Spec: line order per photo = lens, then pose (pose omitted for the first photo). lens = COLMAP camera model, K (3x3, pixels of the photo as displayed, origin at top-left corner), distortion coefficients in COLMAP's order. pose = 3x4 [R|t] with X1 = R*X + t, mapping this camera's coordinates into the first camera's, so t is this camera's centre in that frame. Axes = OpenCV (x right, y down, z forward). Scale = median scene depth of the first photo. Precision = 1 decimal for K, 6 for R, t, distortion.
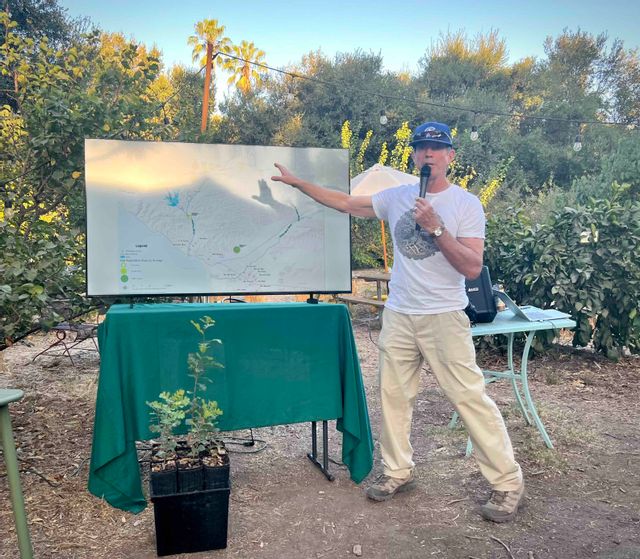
lens RADIAL K [[585.3, 0, 320.0], [0, 585.3, 279.5], [0, 0, 1]] dist [0.006993, 0.006402]
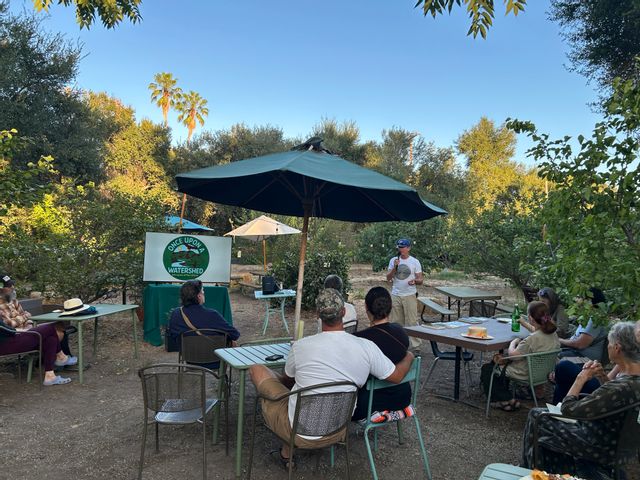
lens RADIAL K [[476.7, 0, 320.0], [0, 476.7, 240.0], [0, 0, 1]] dist [0.050426, -0.000587]
pose [[0.986309, 0.054848, 0.155521, 0.018363], [-0.045688, 0.997037, -0.061879, -0.011425], [-0.158454, 0.053926, 0.985893, -0.260577]]
